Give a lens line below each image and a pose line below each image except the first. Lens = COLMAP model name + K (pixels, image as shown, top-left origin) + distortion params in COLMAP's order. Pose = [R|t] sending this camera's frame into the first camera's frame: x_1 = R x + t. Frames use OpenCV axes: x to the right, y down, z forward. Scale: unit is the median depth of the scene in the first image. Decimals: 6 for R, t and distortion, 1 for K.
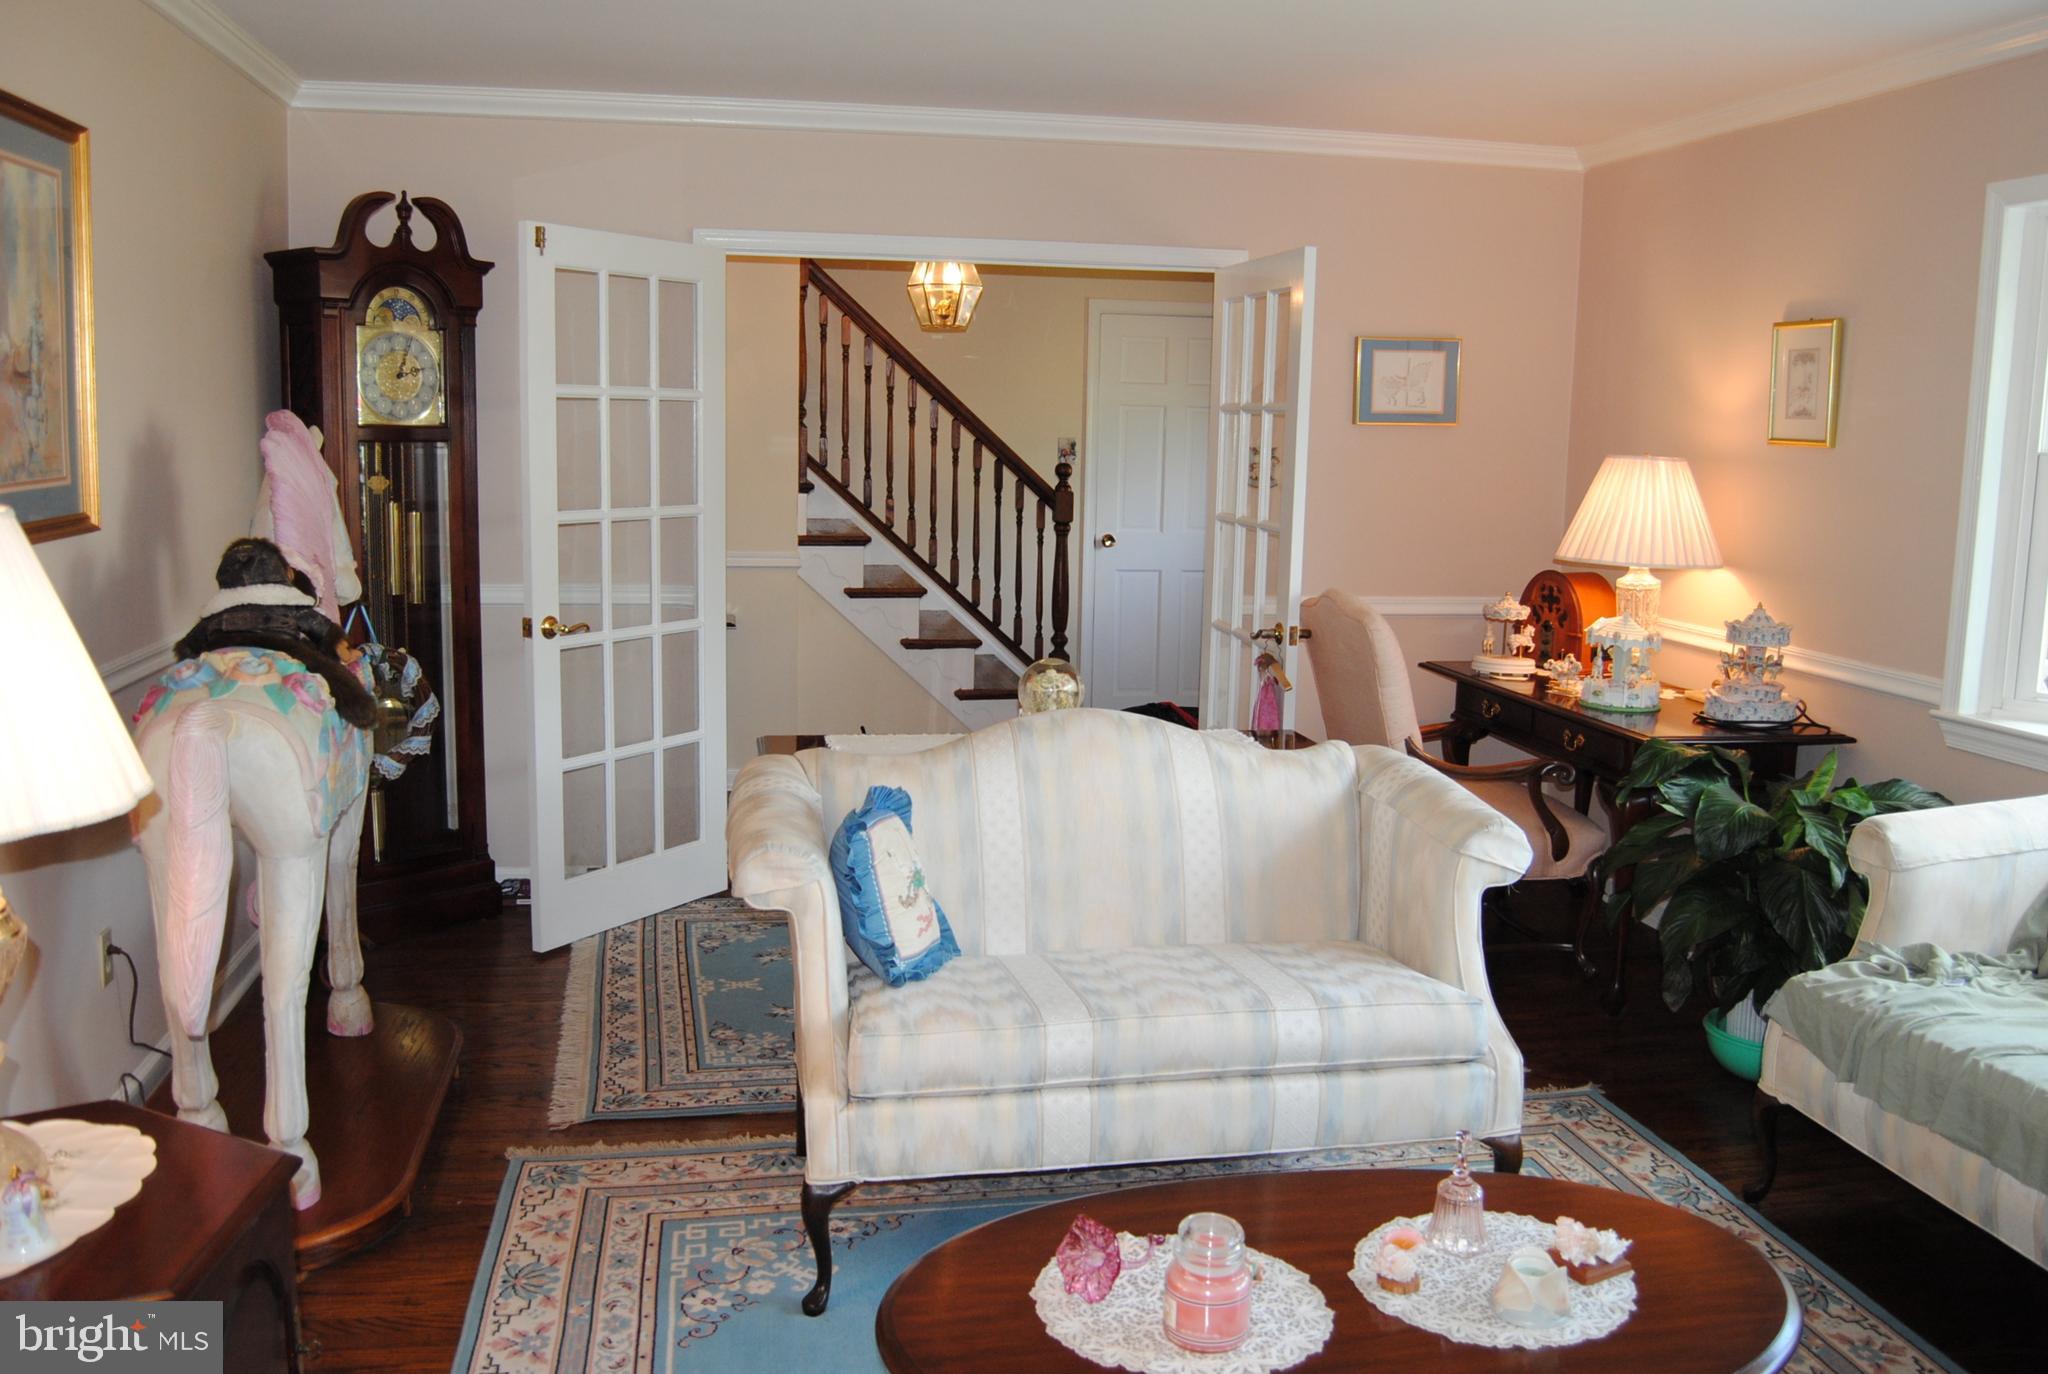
lens RADIAL K [[1688.5, 0, 1042.8], [0, 1688.5, 692.4], [0, 0, 1]] dist [-0.095702, 0.022205]
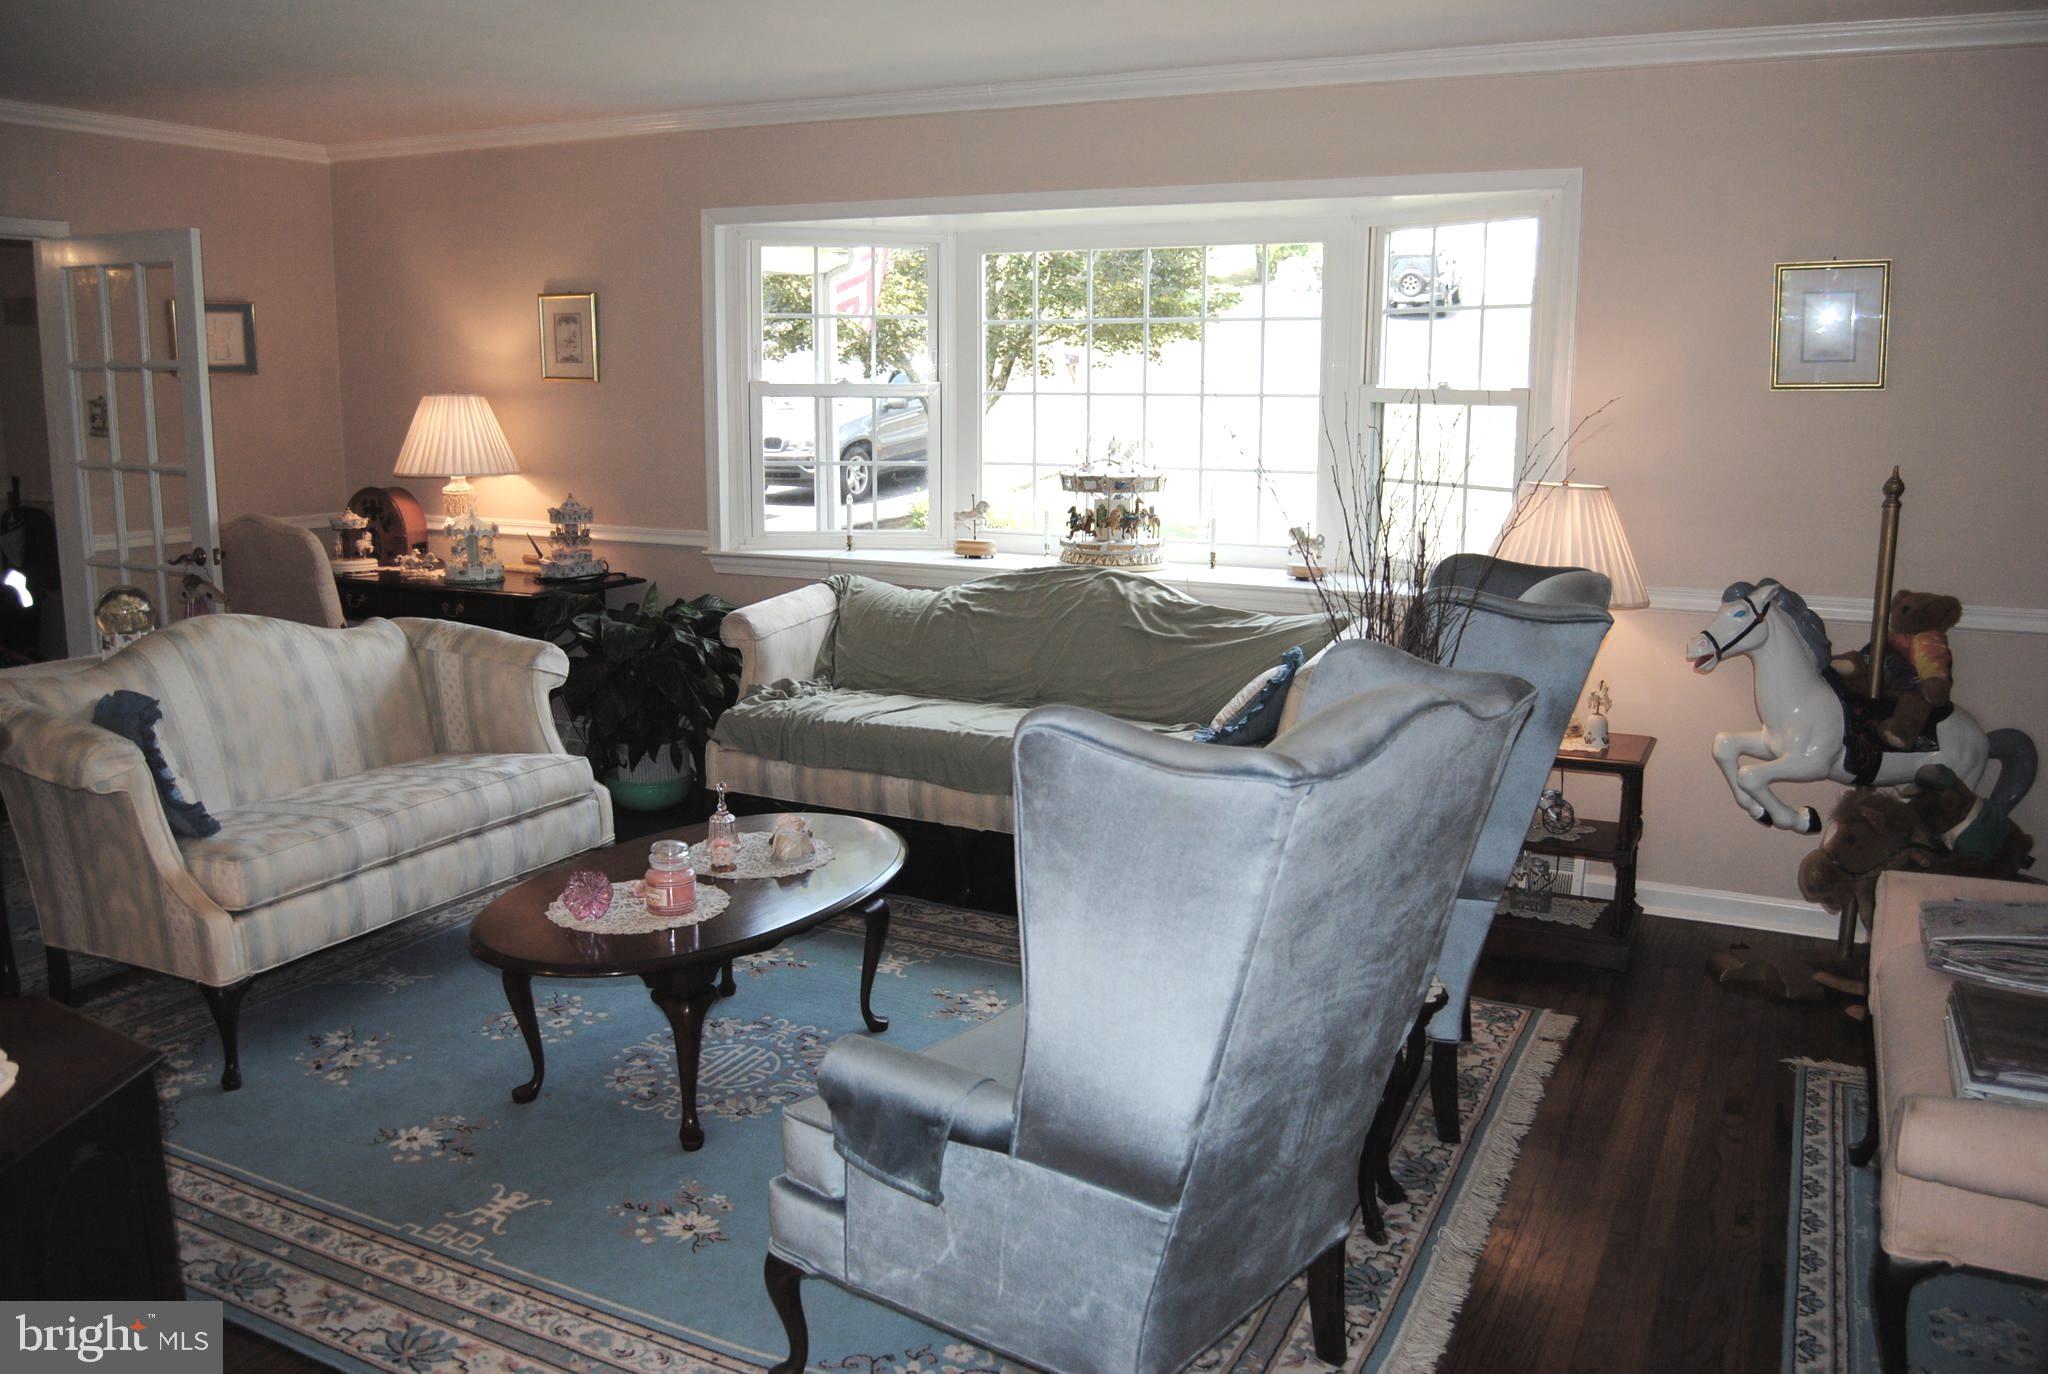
lens RADIAL K [[1688.5, 0, 1042.8], [0, 1688.5, 692.4], [0, 0, 1]] dist [-0.095702, 0.022205]
pose [[0.586576, -0.161602, 0.793608, -0.526858], [0.128340, 0.986056, 0.105931, 0.014842], [-0.799661, 0.039715, 0.599137, -0.186841]]
